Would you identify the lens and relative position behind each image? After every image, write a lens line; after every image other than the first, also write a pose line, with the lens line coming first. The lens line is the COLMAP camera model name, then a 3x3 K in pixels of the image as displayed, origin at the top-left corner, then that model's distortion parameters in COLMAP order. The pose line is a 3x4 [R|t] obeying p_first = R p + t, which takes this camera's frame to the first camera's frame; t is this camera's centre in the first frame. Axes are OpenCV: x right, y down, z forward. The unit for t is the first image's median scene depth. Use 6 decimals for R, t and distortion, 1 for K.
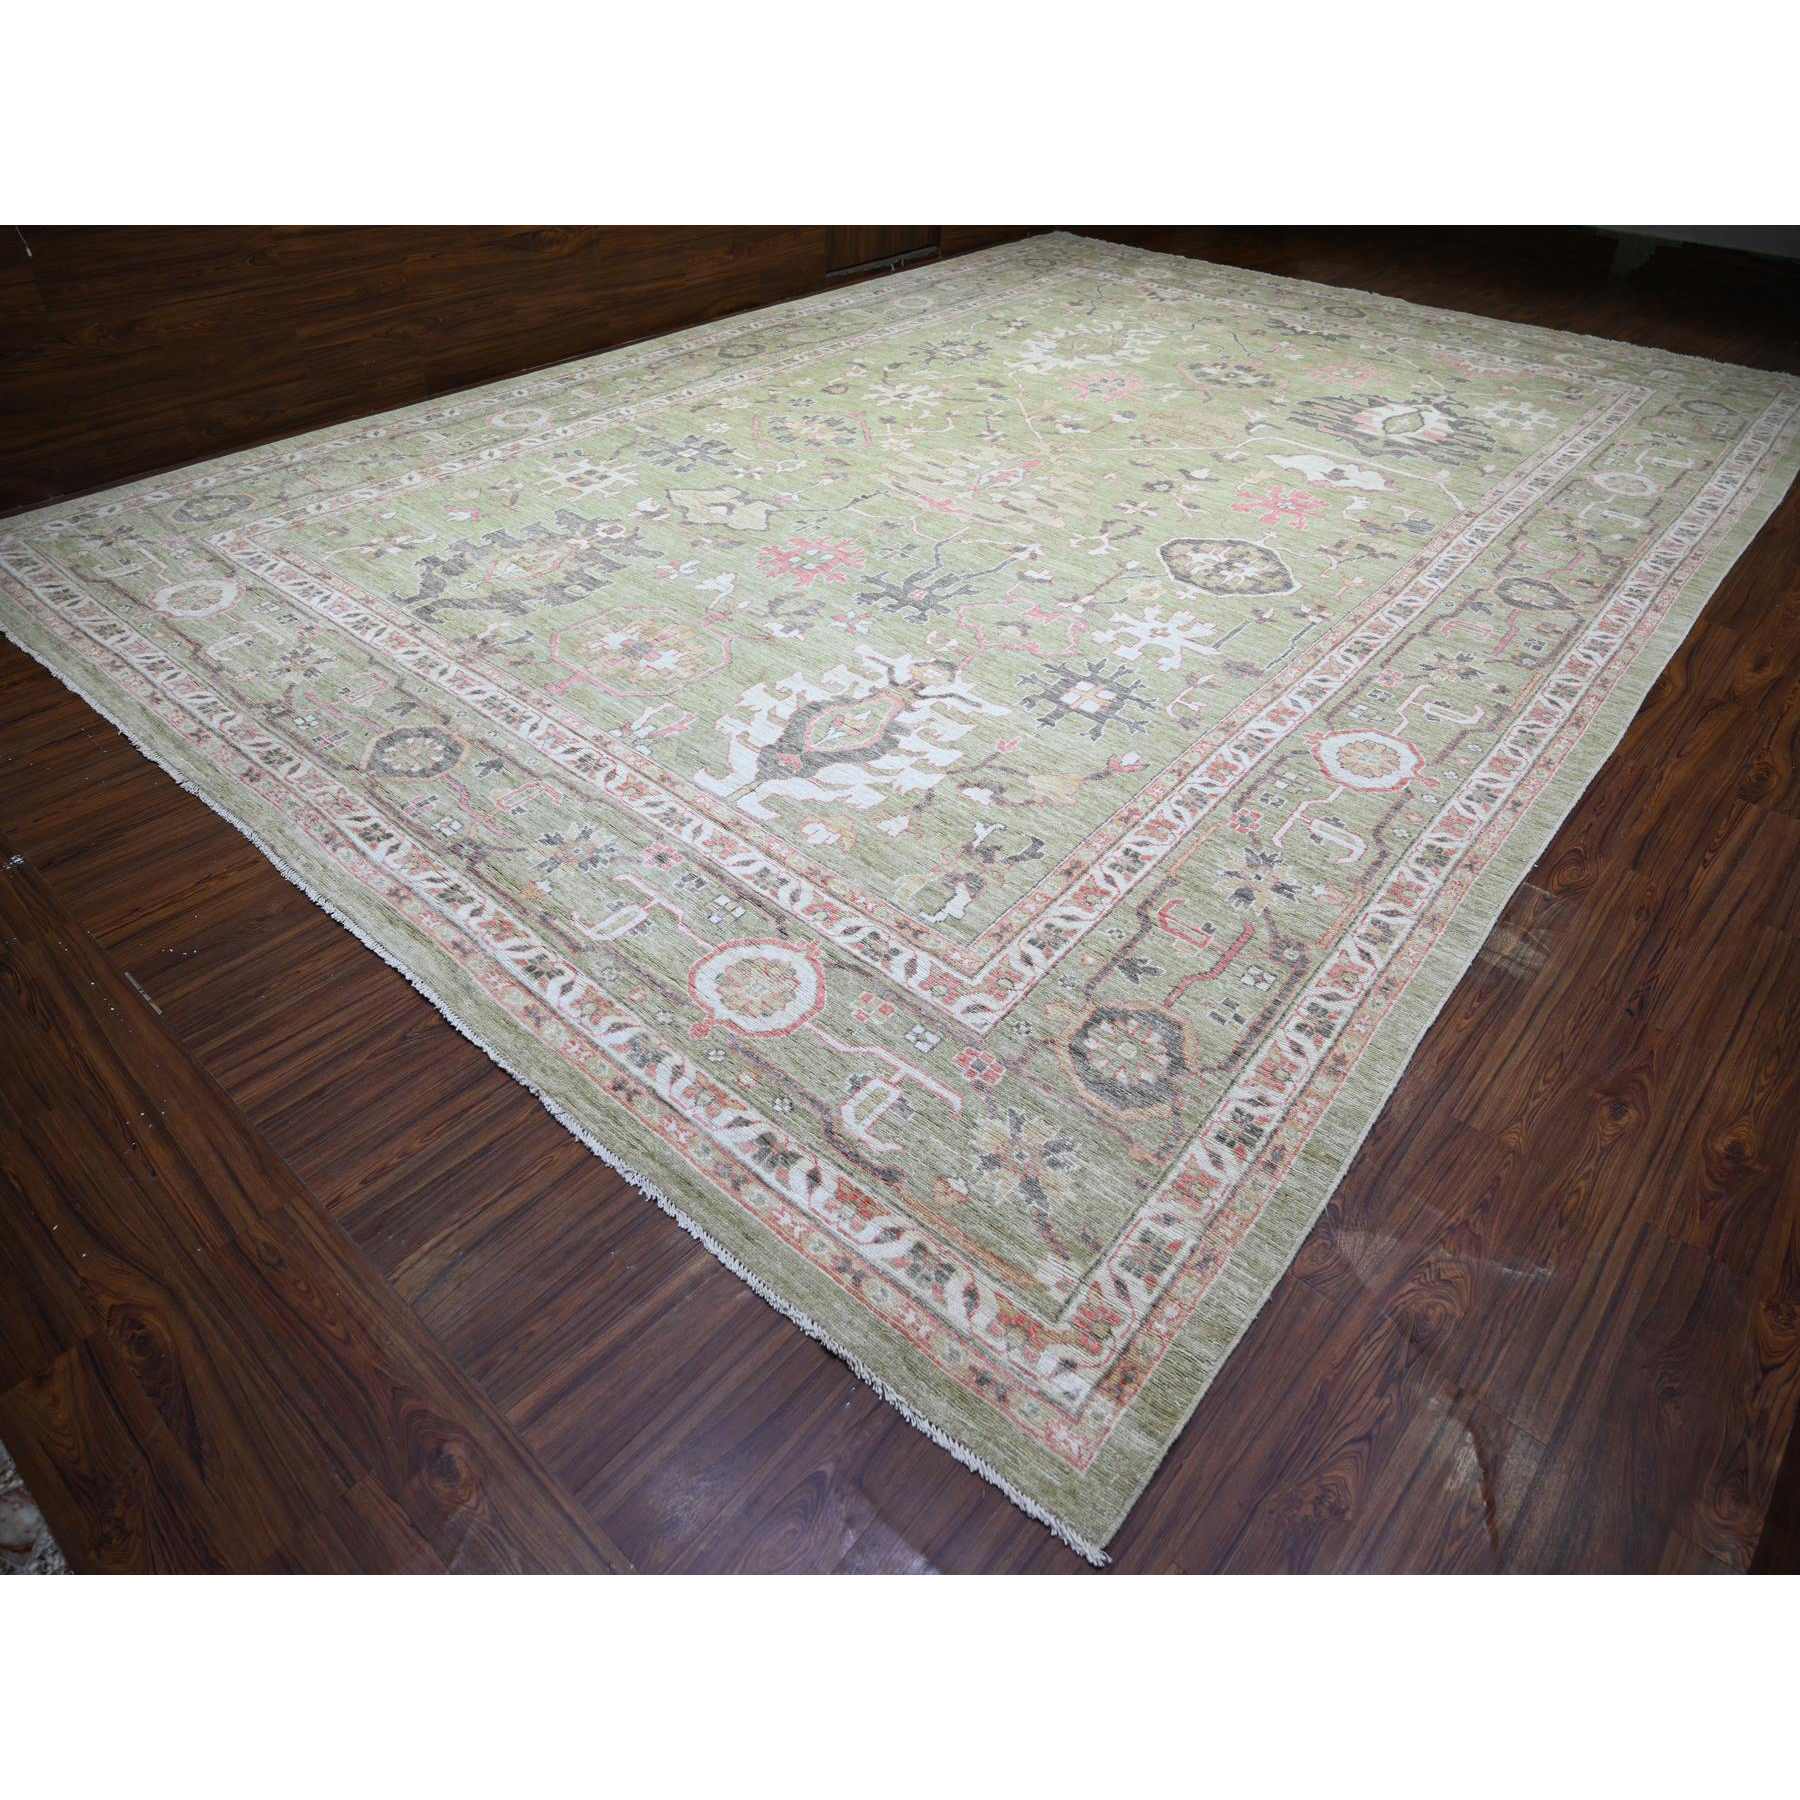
lens RADIAL K [[1162.6, 0, 900.0], [0, 1162.6, 900.0], [0, 0, 1]] dist [-0.009420, 0.000417]
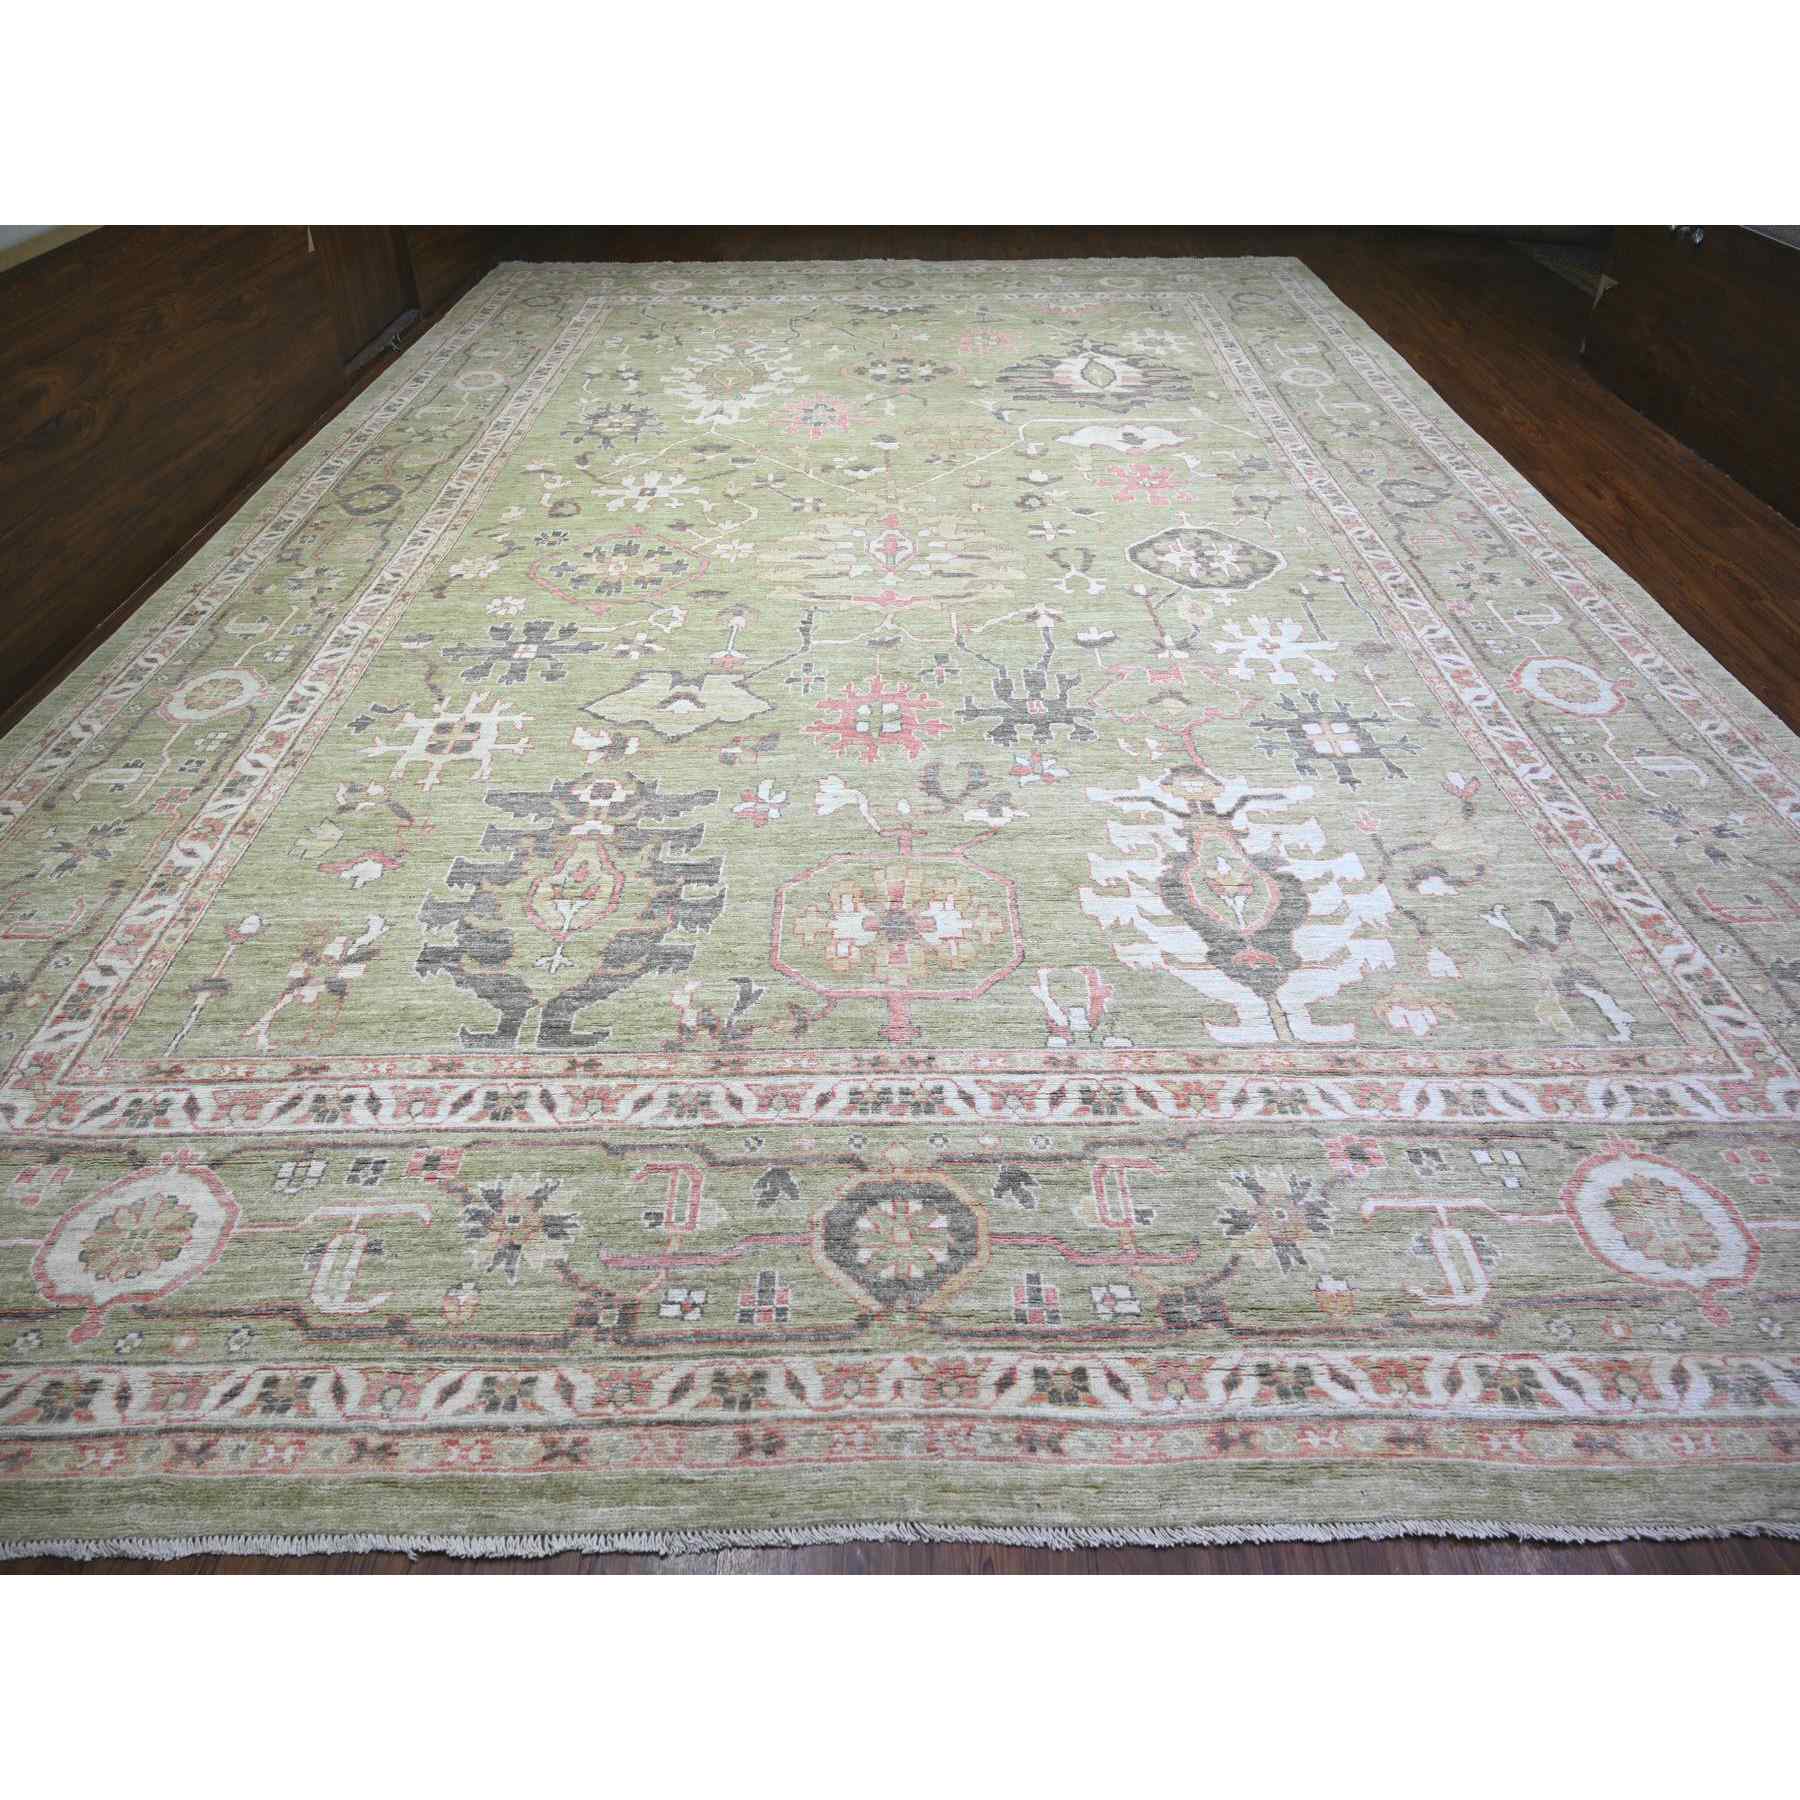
lens RADIAL K [[1162.6, 0, 900.0], [0, 1162.6, 900.0], [0, 0, 1]] dist [-0.009420, 0.000417]
pose [[0.747062, -0.455551, 0.484120, -0.506663], [0.448516, 0.882944, 0.138718, -0.295705], [-0.490644, 0.113505, 0.863936, 0.351284]]
